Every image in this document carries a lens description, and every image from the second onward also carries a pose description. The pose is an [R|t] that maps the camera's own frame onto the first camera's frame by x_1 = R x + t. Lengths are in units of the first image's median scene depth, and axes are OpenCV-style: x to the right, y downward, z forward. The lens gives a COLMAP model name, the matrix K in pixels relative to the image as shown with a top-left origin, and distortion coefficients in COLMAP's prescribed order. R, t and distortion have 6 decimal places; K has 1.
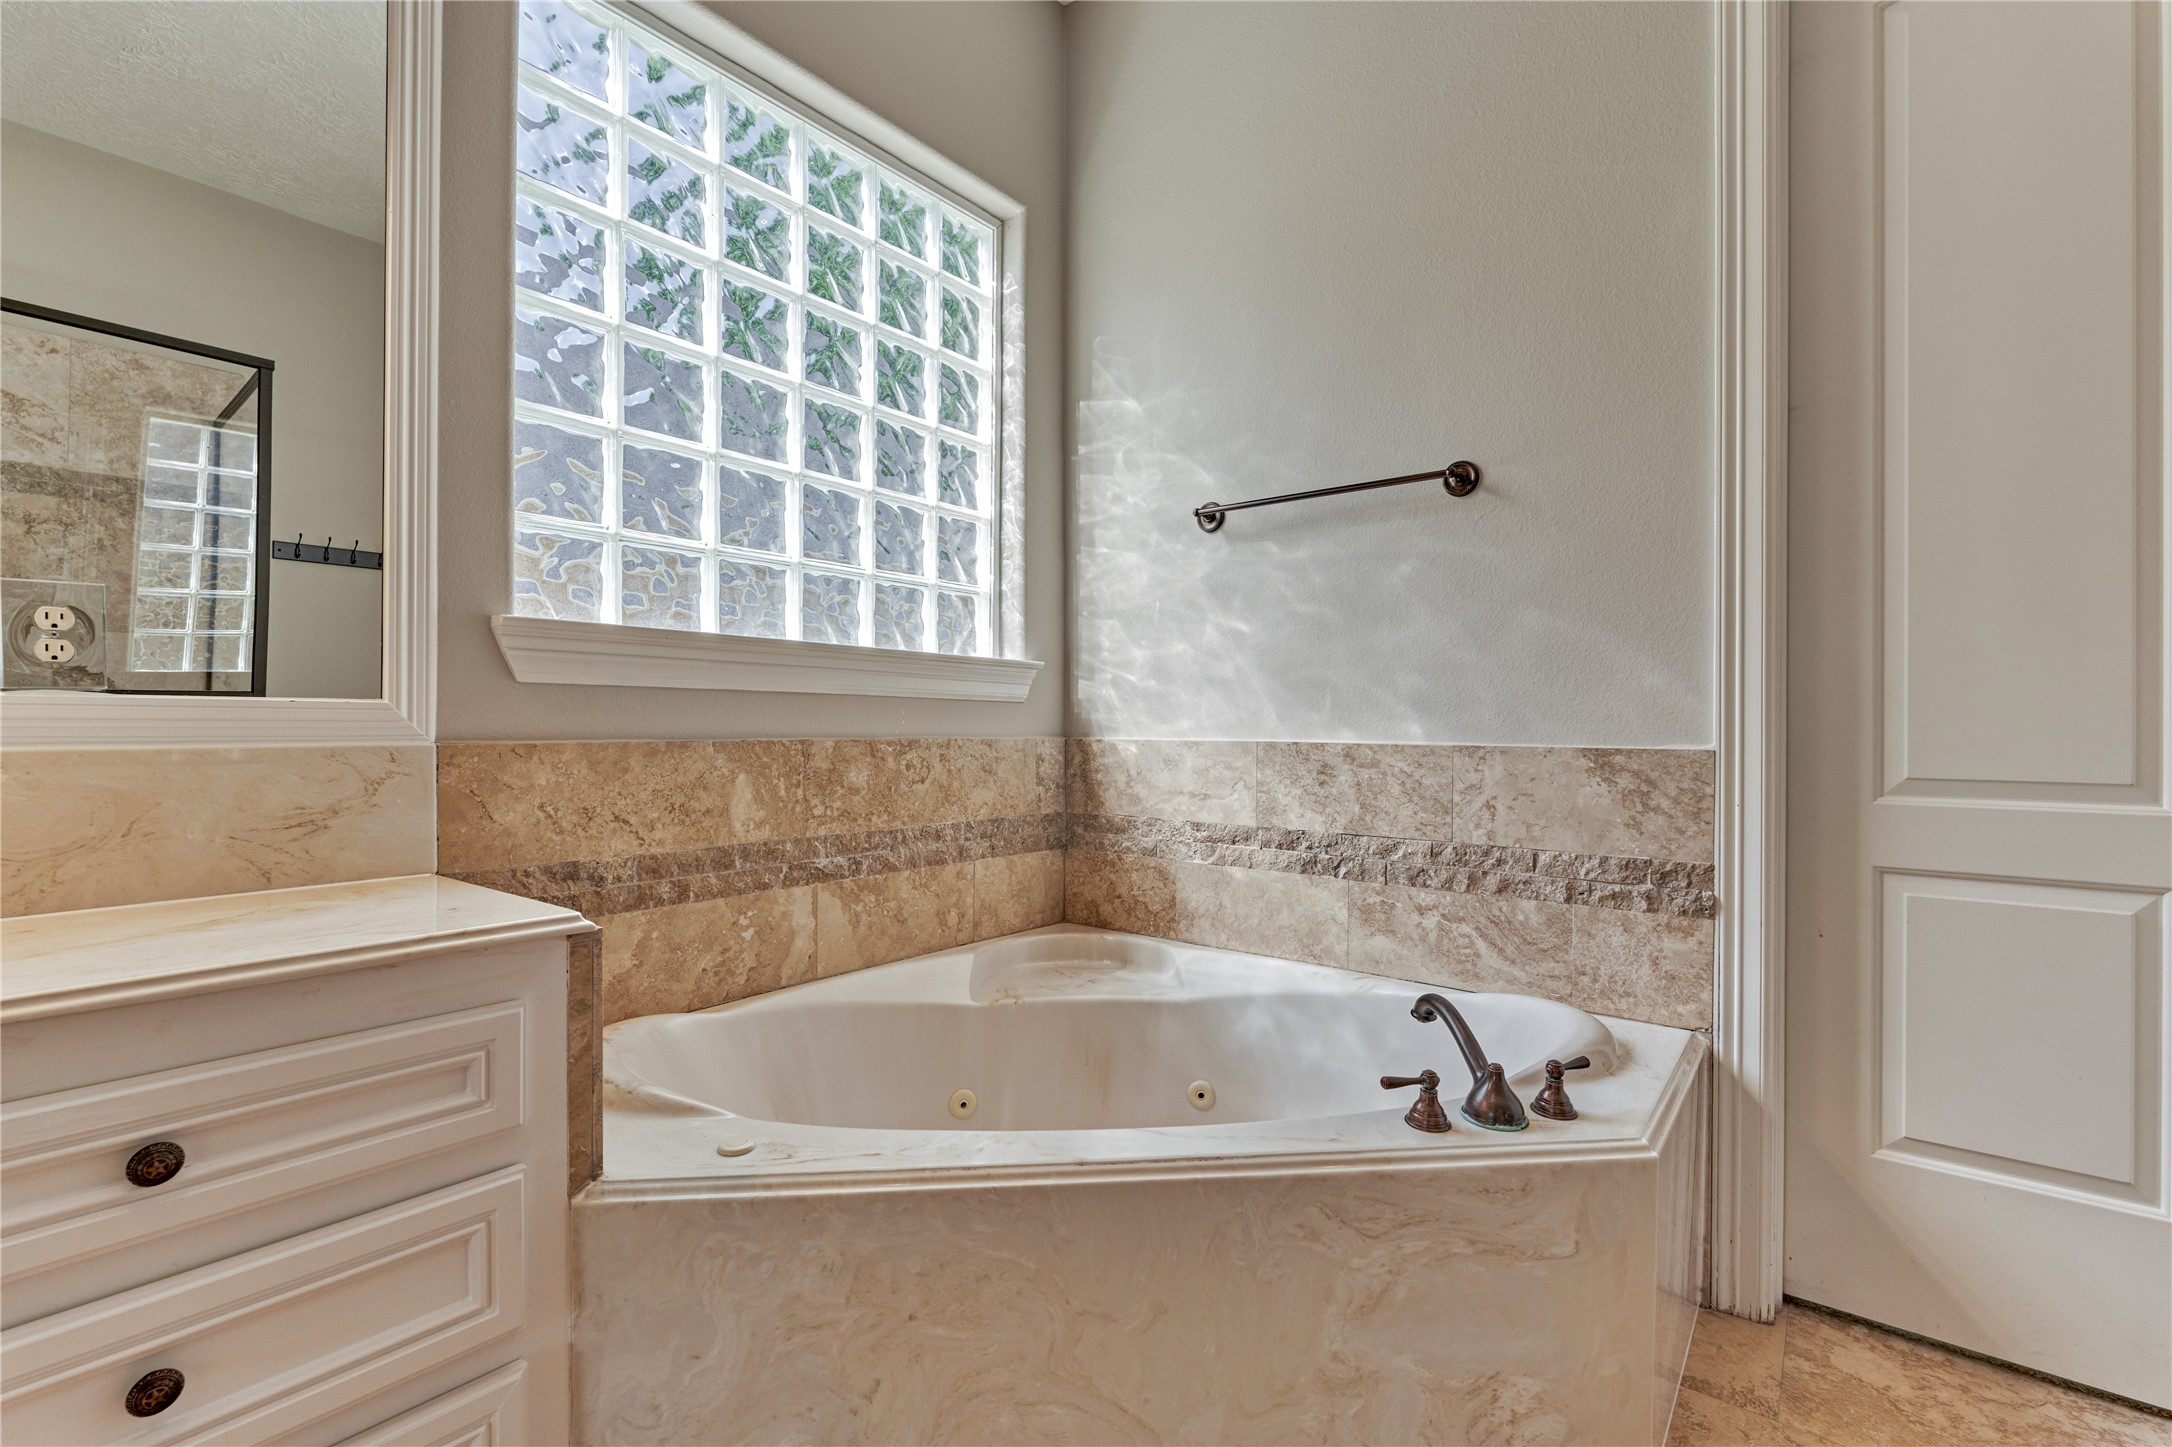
lens RADIAL K [[961.5, 0, 1077.6], [0, 961.5, 720.3], [0, 0, 1]] dist [-0.007251, 0.001067]
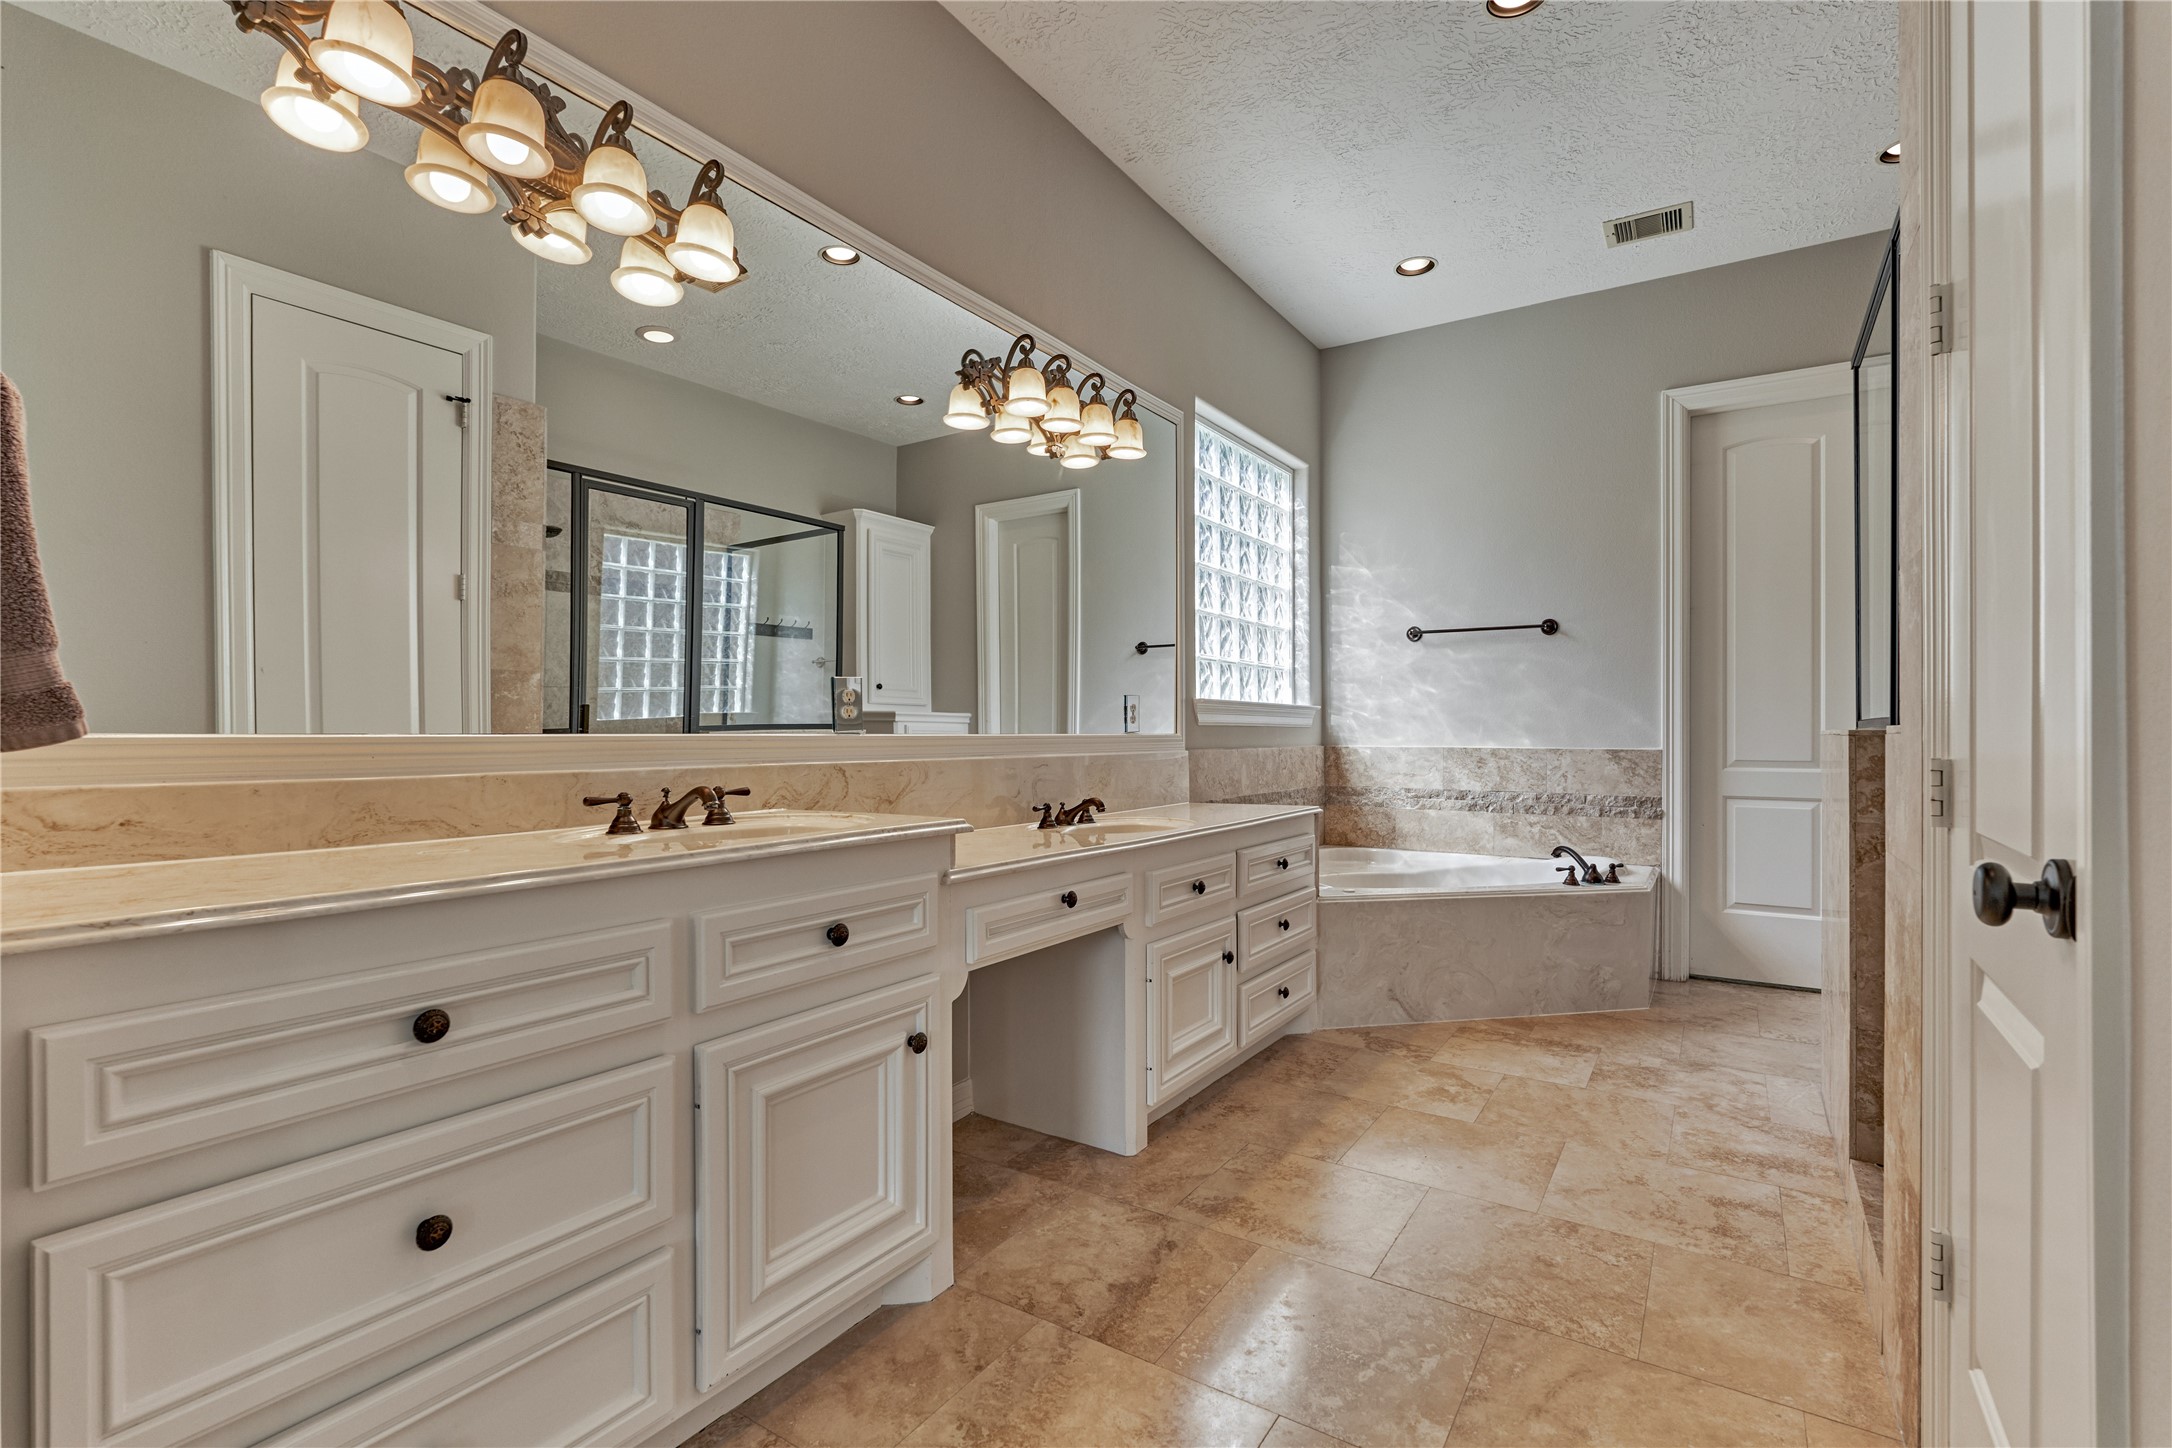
lens RADIAL K [[961.5, 0, 1092.6], [0, 961.5, 733.0], [0, 0, 1]] dist [-0.007251, 0.001067]
pose [[0.995582, -0.004723, 0.093777, -0.758442], [0.004089, 0.999967, 0.006955, -0.026366], [-0.093807, -0.006541, 0.995569, -0.973622]]
